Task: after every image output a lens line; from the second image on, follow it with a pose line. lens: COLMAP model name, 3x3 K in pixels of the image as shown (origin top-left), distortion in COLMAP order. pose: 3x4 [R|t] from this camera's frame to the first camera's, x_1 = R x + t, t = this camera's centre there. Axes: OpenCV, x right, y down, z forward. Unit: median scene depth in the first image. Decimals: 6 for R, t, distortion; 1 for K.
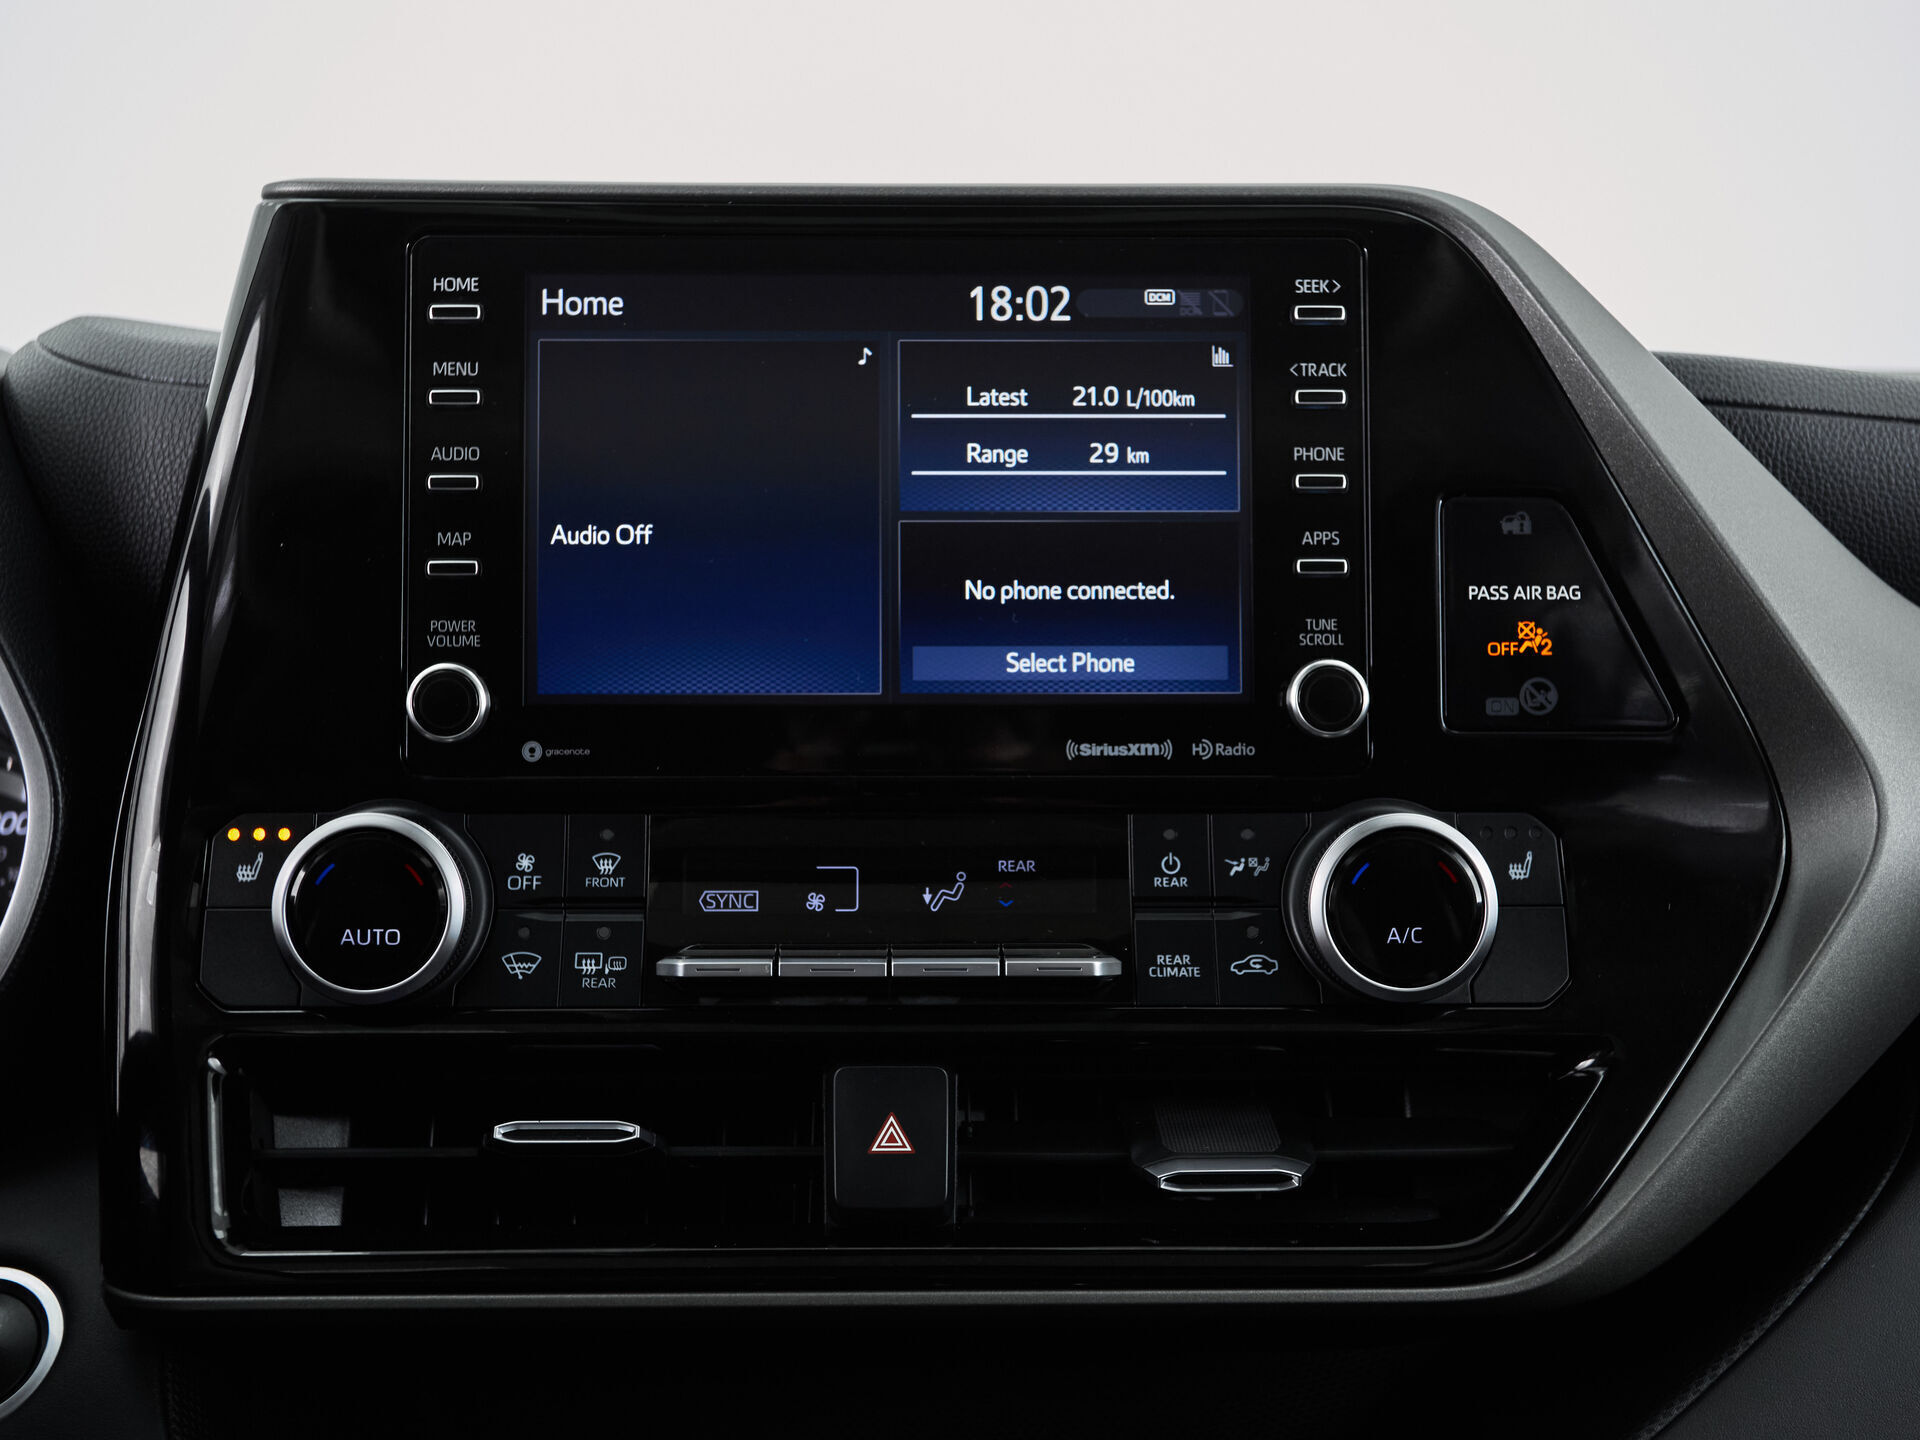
lens RADIAL K [[2329.1, 0, 944.0], [0, 2329.1, 716.3], [0, 0, 1]] dist [0.029183, 0.000000]
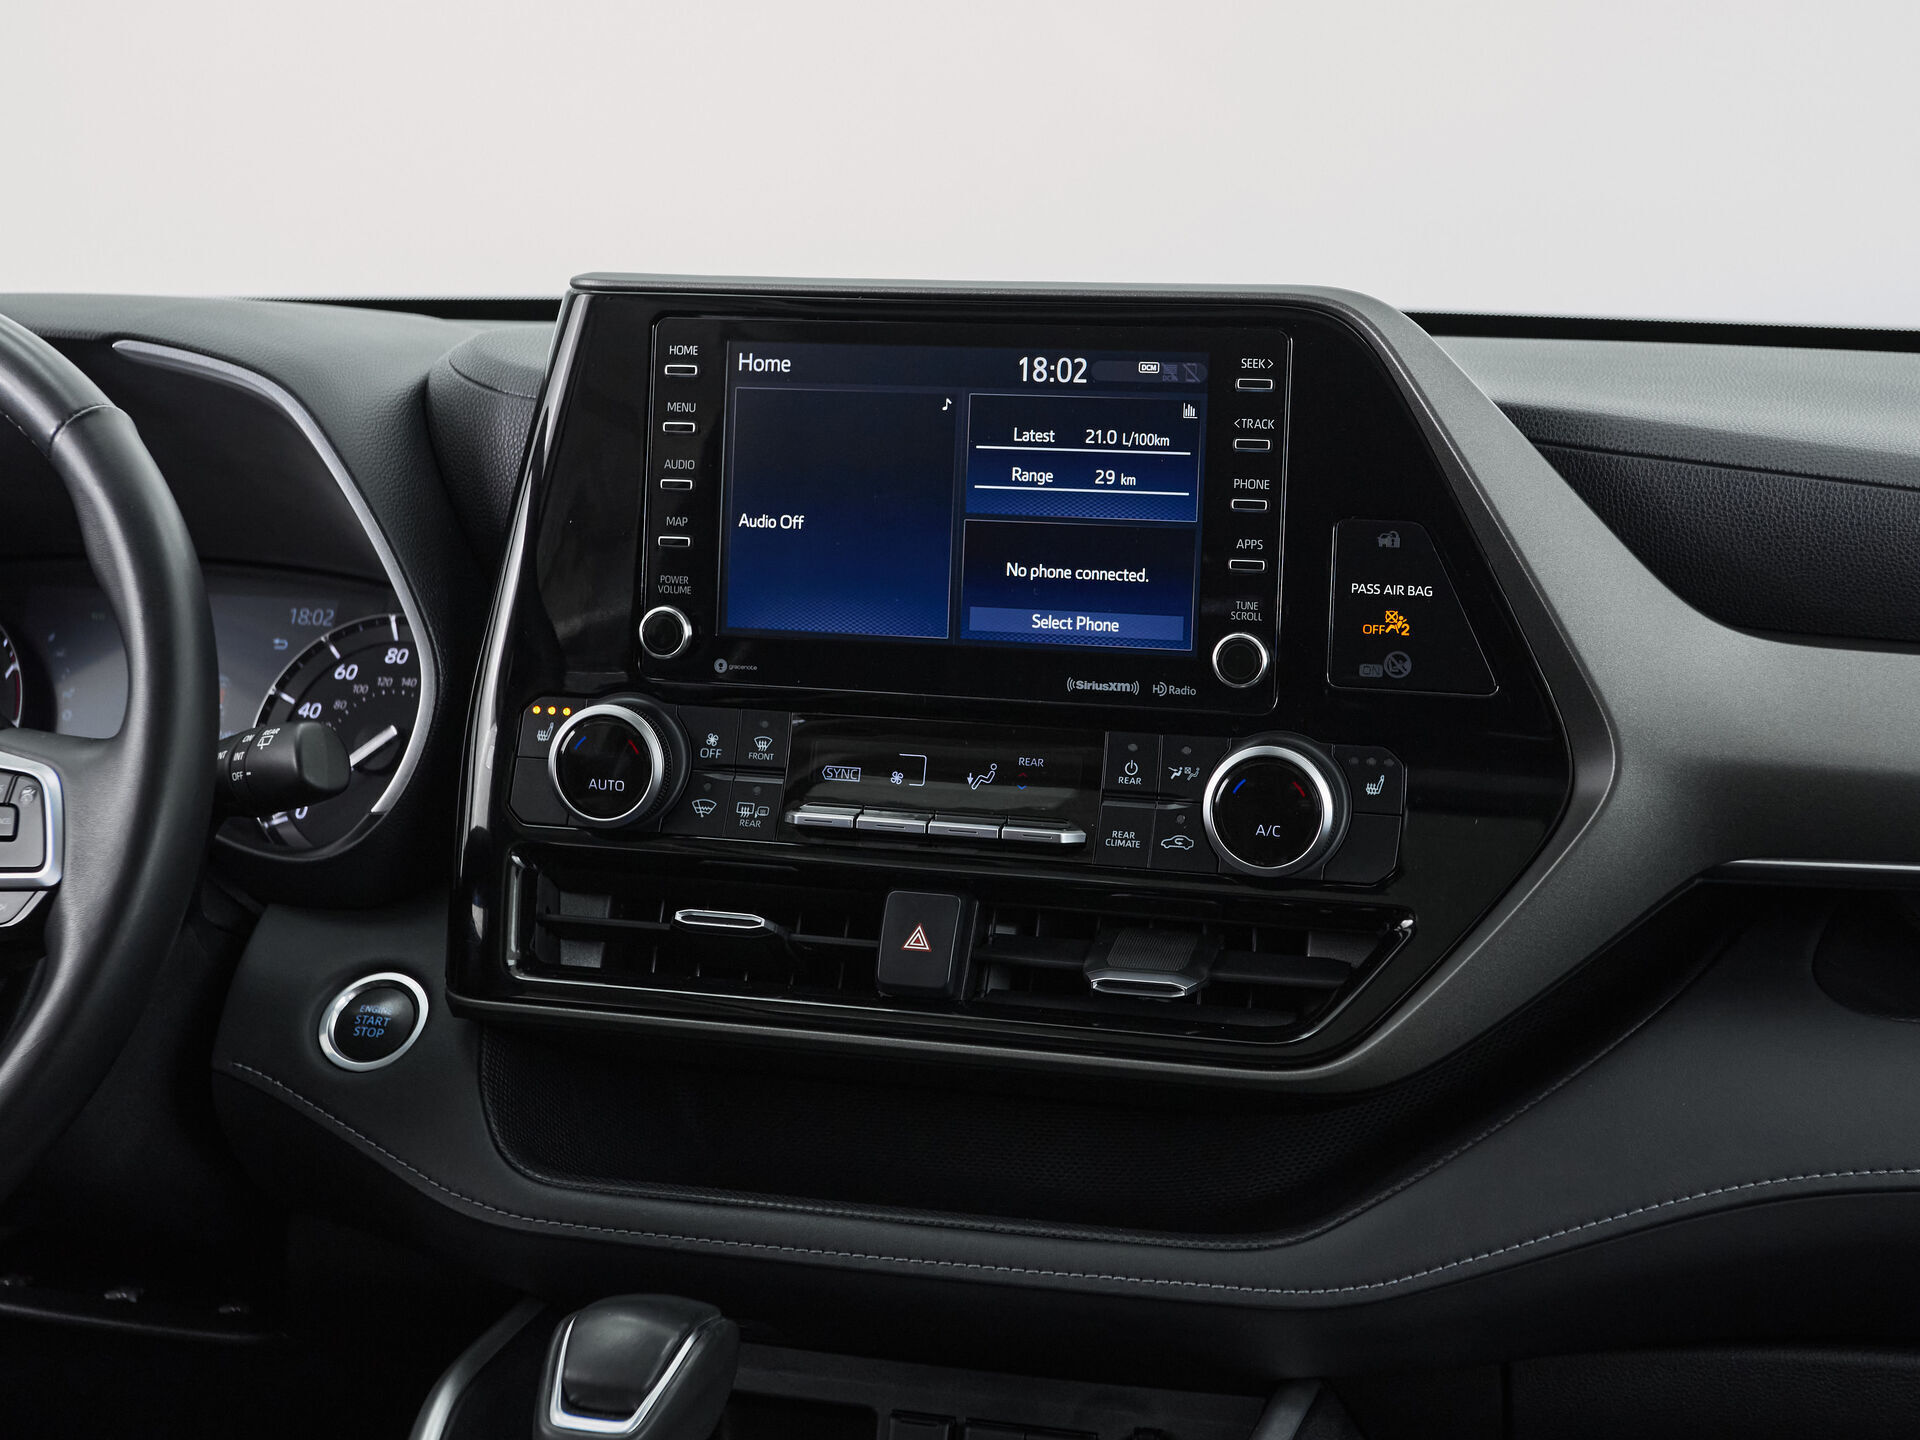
lens RADIAL K [[2981.6, 0, 952.8], [0, 2981.6, 545.4], [0, 0, 1]] dist [0.003200, 0.000000]
pose [[0.955494, 0.042649, -0.291911, 0.519395], [-0.026931, 0.997973, 0.057655, -0.175730], [0.293779, -0.047228, 0.954706, -0.778953]]
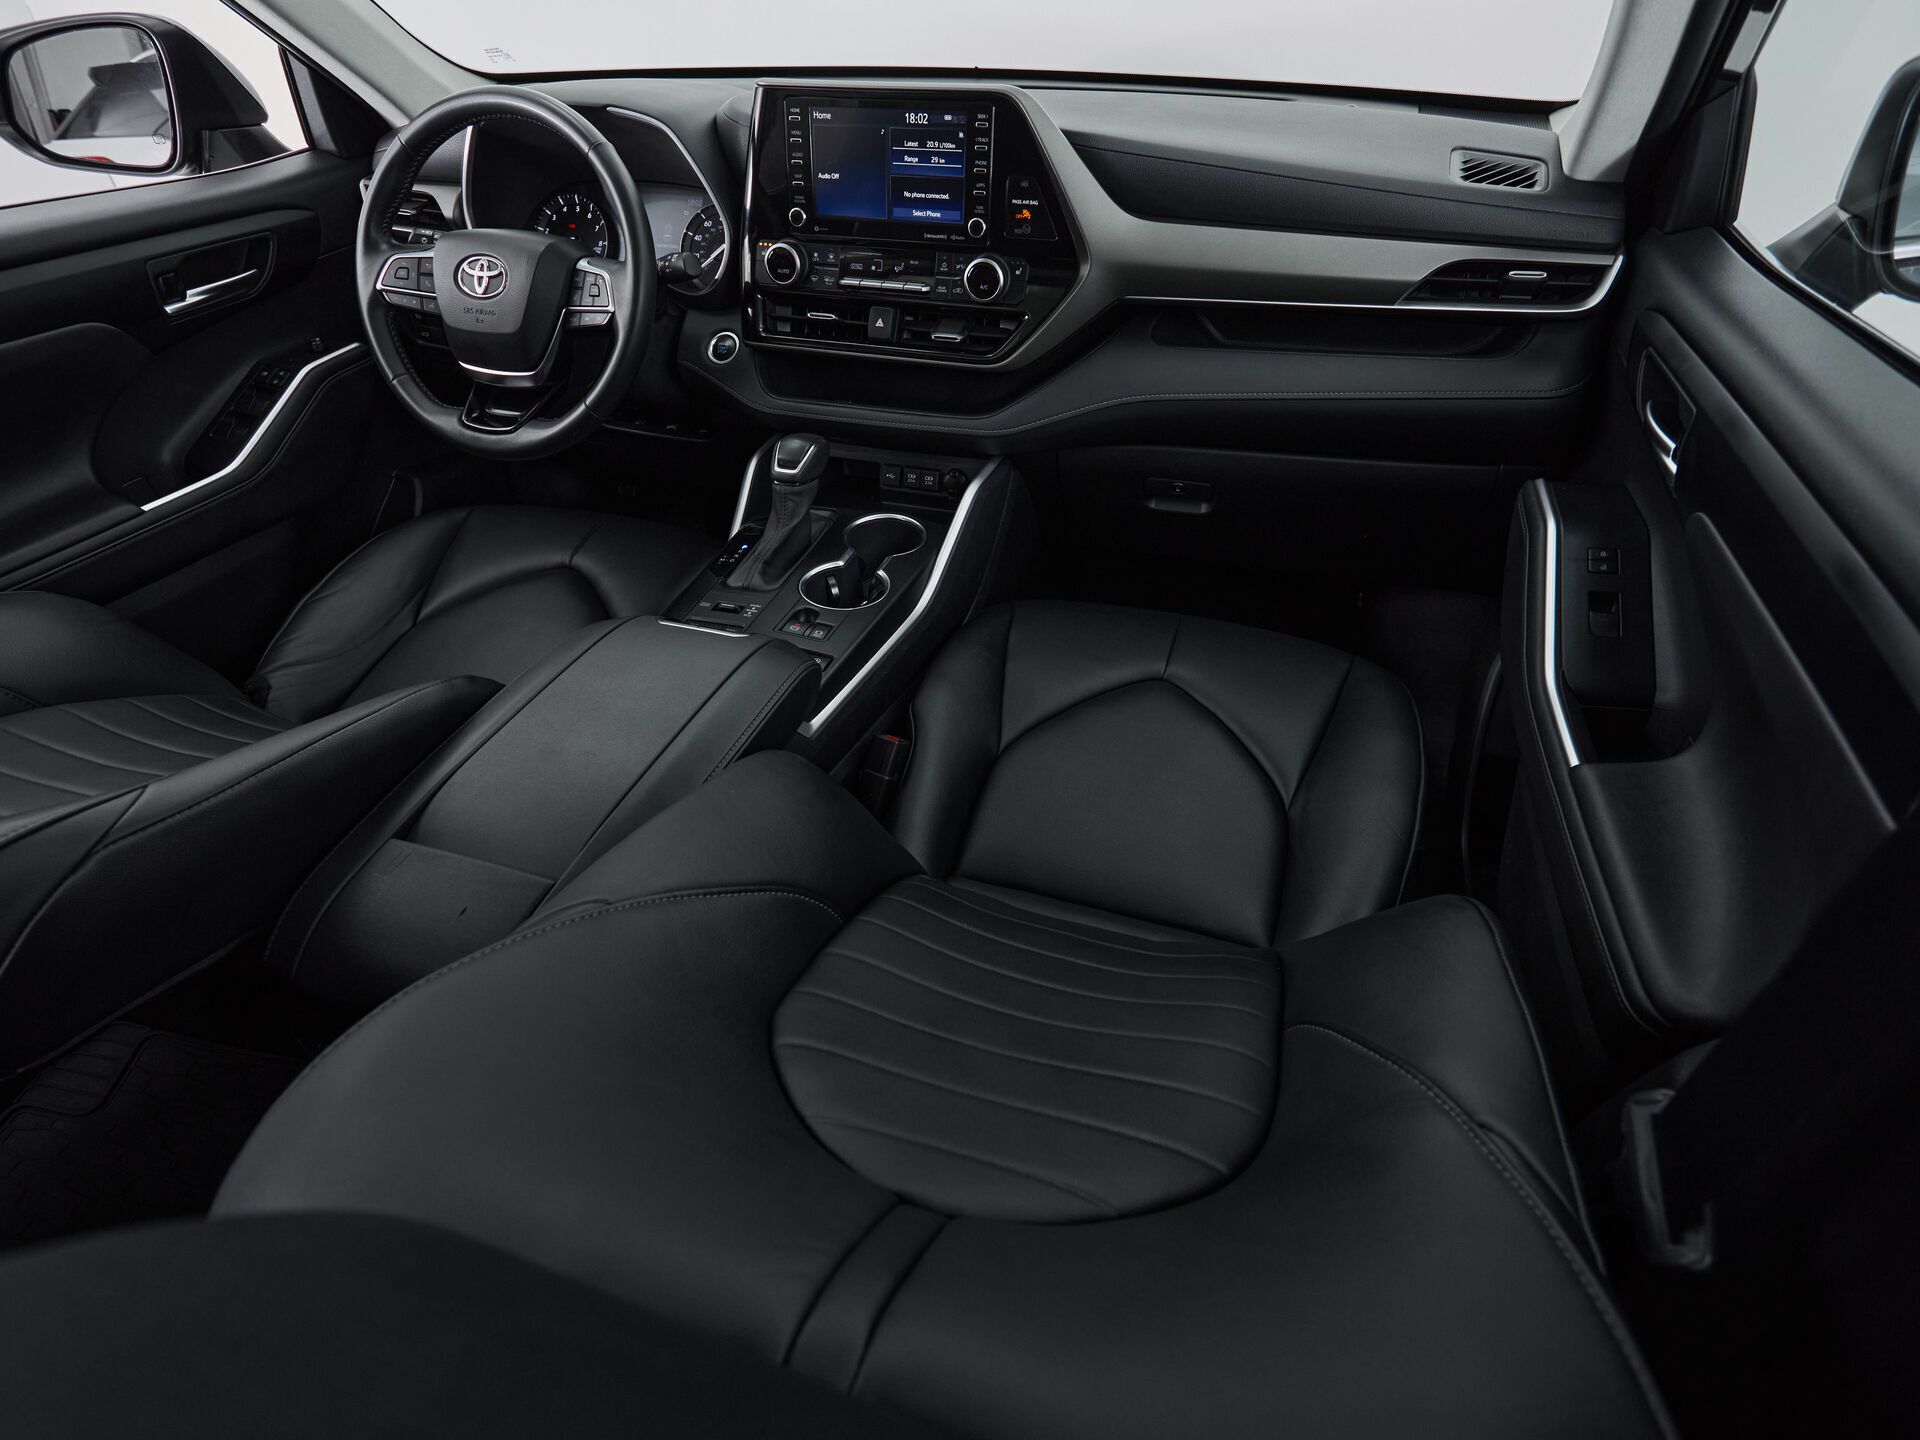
lens RADIAL K [[1008.2, 0, 954.0], [0, 1008.2, 716.1], [0, 0, 1]] dist [0.001608, -0.004397]
pose [[0.942300, 0.196138, -0.271296, 0.818115], [-0.007560, 0.822653, 0.568493, -0.329912], [0.334686, -0.533639, 0.776669, -0.993379]]
